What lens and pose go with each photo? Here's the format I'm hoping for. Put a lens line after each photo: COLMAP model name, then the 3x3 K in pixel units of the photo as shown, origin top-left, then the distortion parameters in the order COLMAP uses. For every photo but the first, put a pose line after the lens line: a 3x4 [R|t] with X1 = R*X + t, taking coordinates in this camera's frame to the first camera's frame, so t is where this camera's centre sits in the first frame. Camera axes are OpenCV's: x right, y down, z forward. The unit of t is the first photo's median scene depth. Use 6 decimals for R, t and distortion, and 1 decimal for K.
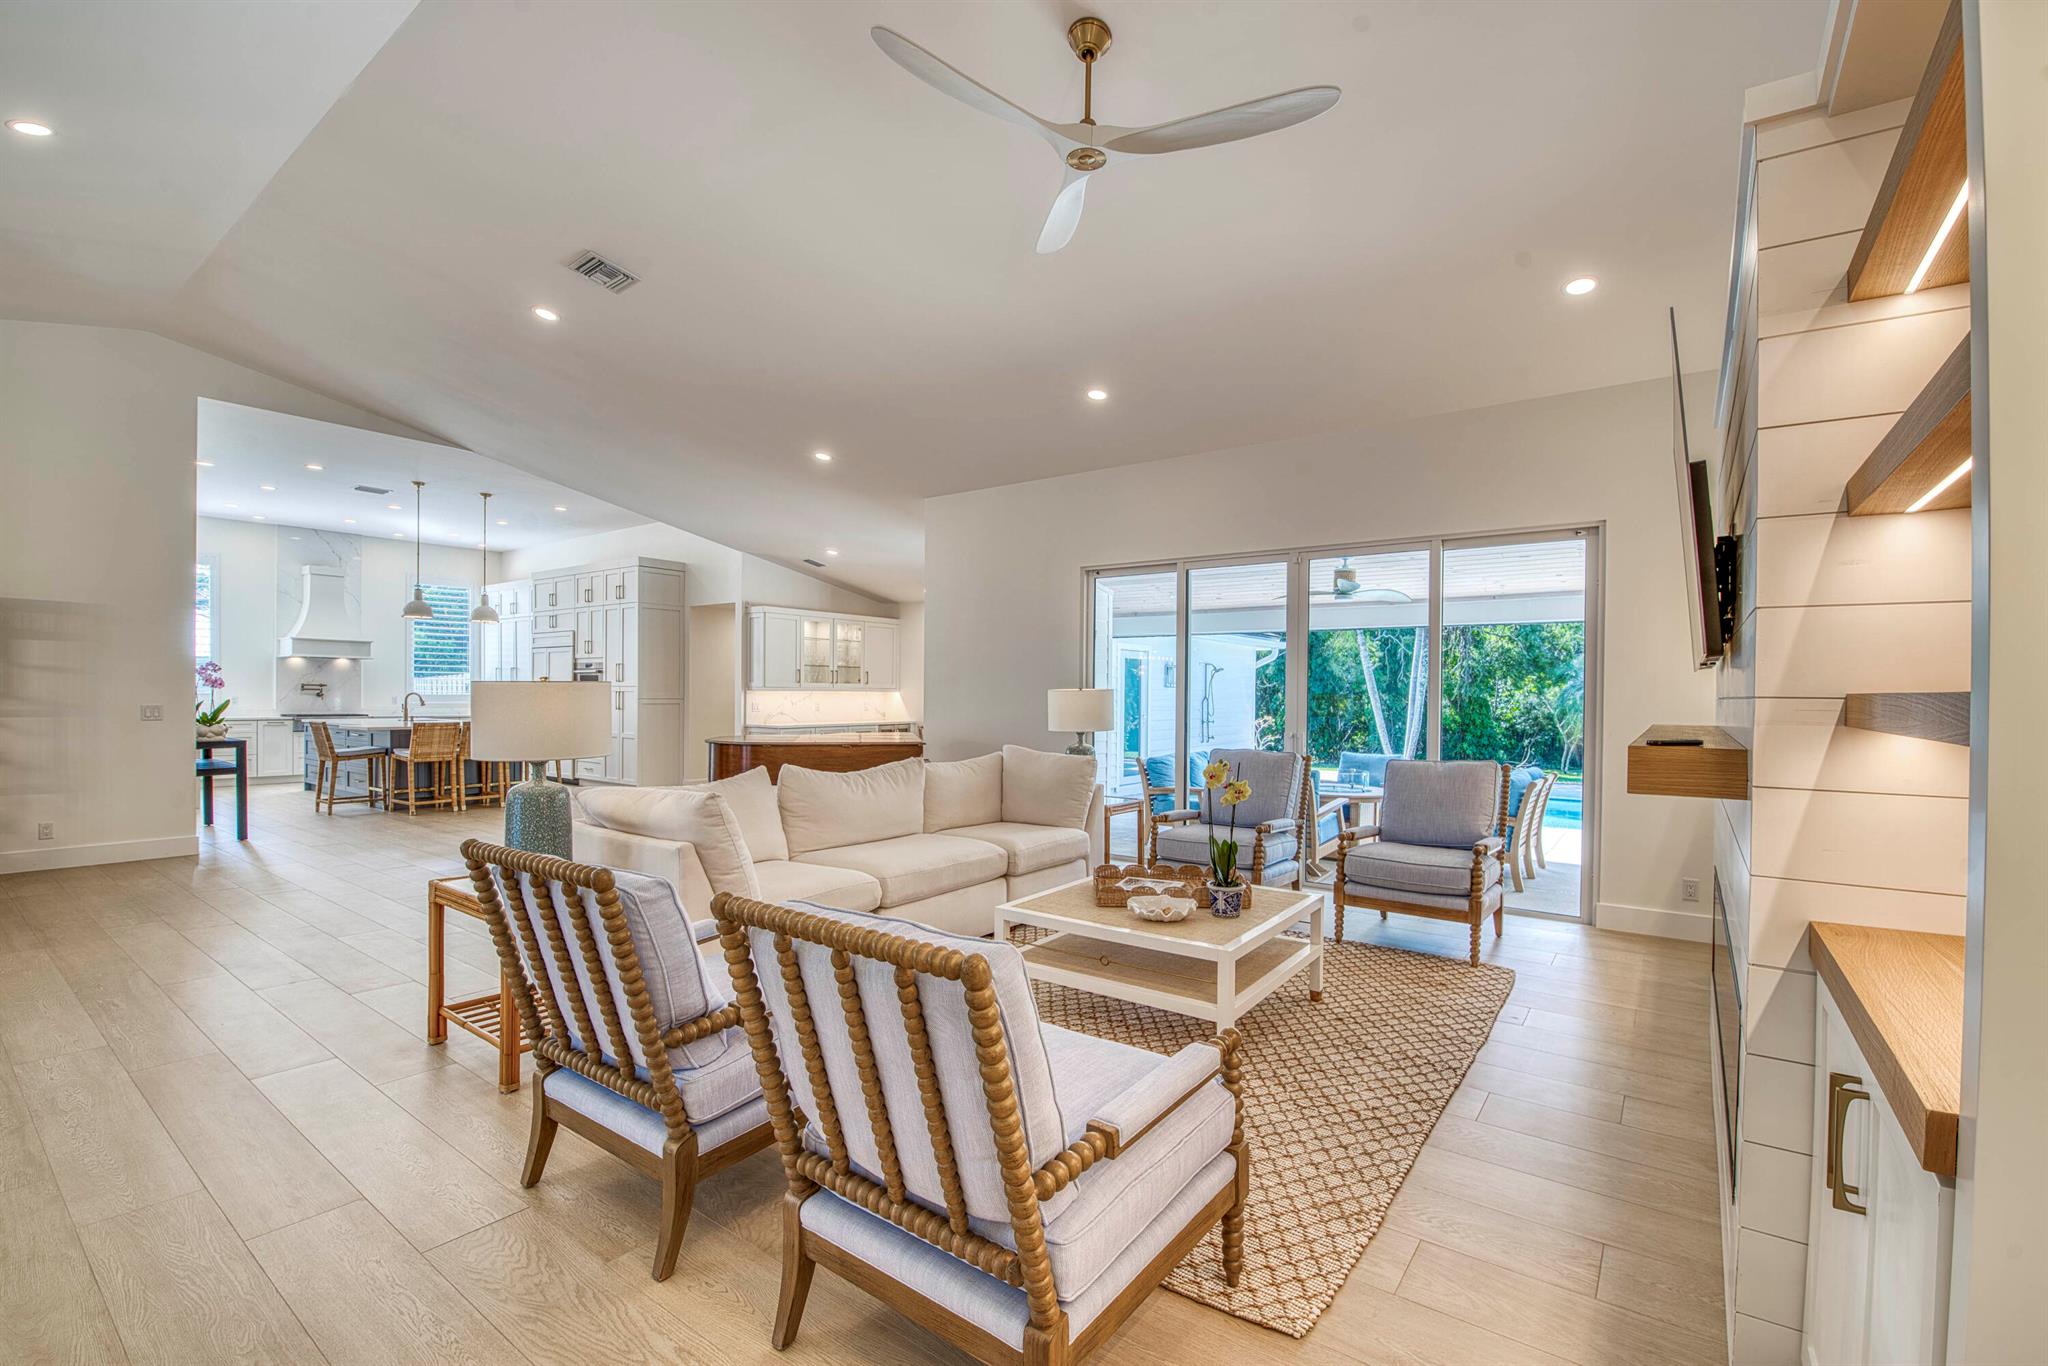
lens RADIAL K [[883.3, 0, 1057.2], [0, 883.3, 695.1], [0, 0, 1]] dist [-0.011255, -0.003243]
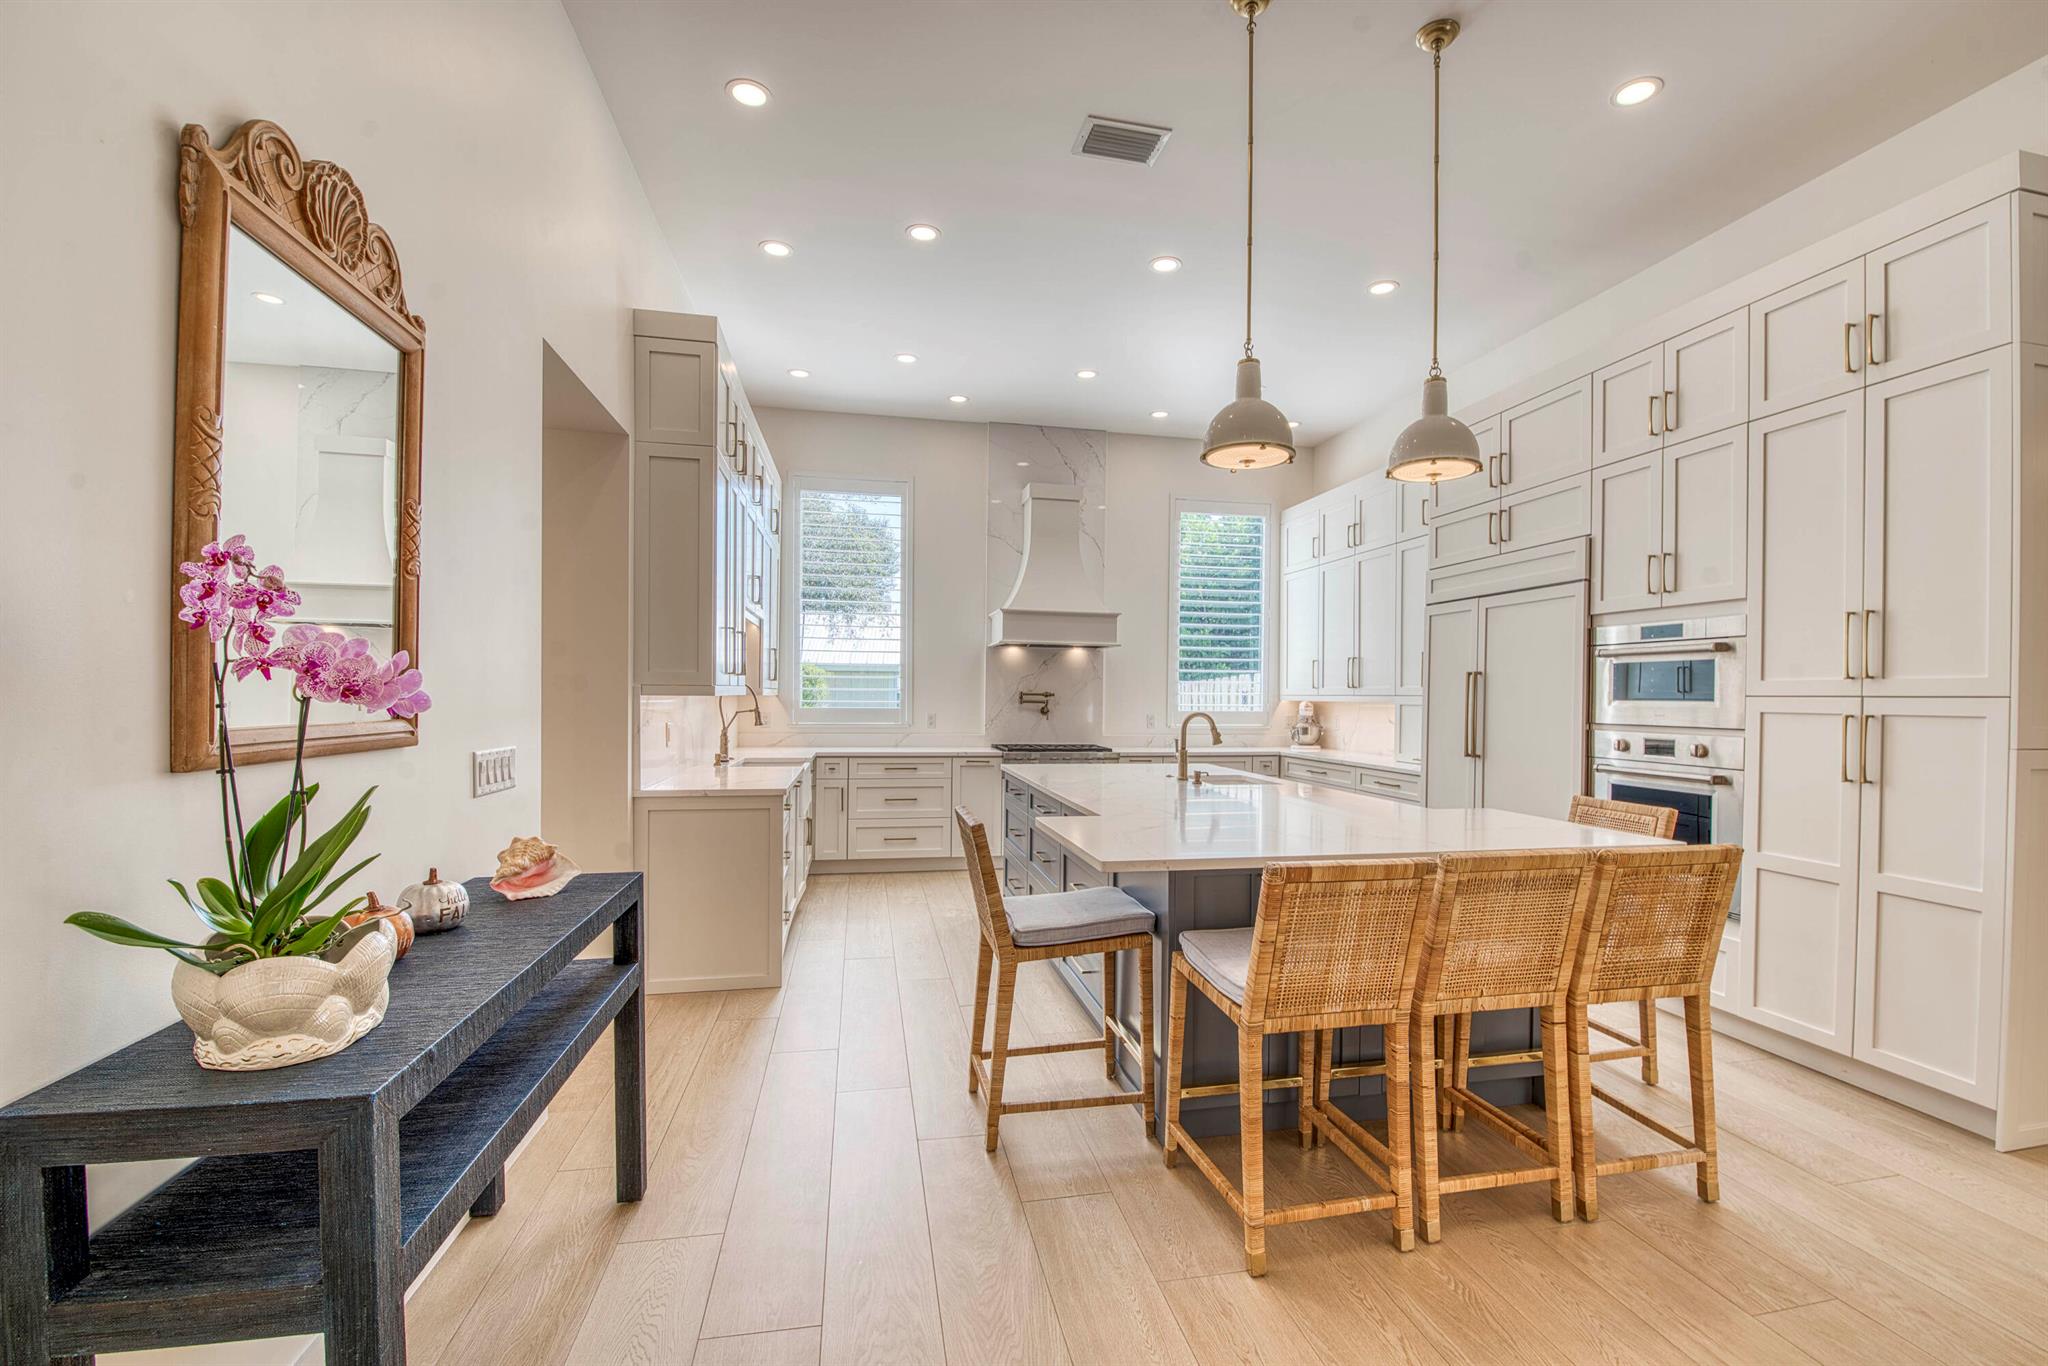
lens RADIAL K [[883.3, 0, 1038.7], [0, 883.3, 699.8], [0, 0, 1]] dist [-0.011255, -0.003243]
pose [[0.728246, 0.003184, -0.685308, -0.561208], [-0.006080, 0.999980, -0.001815, -0.008415], [0.685289, 0.005488, 0.728251, 0.718957]]
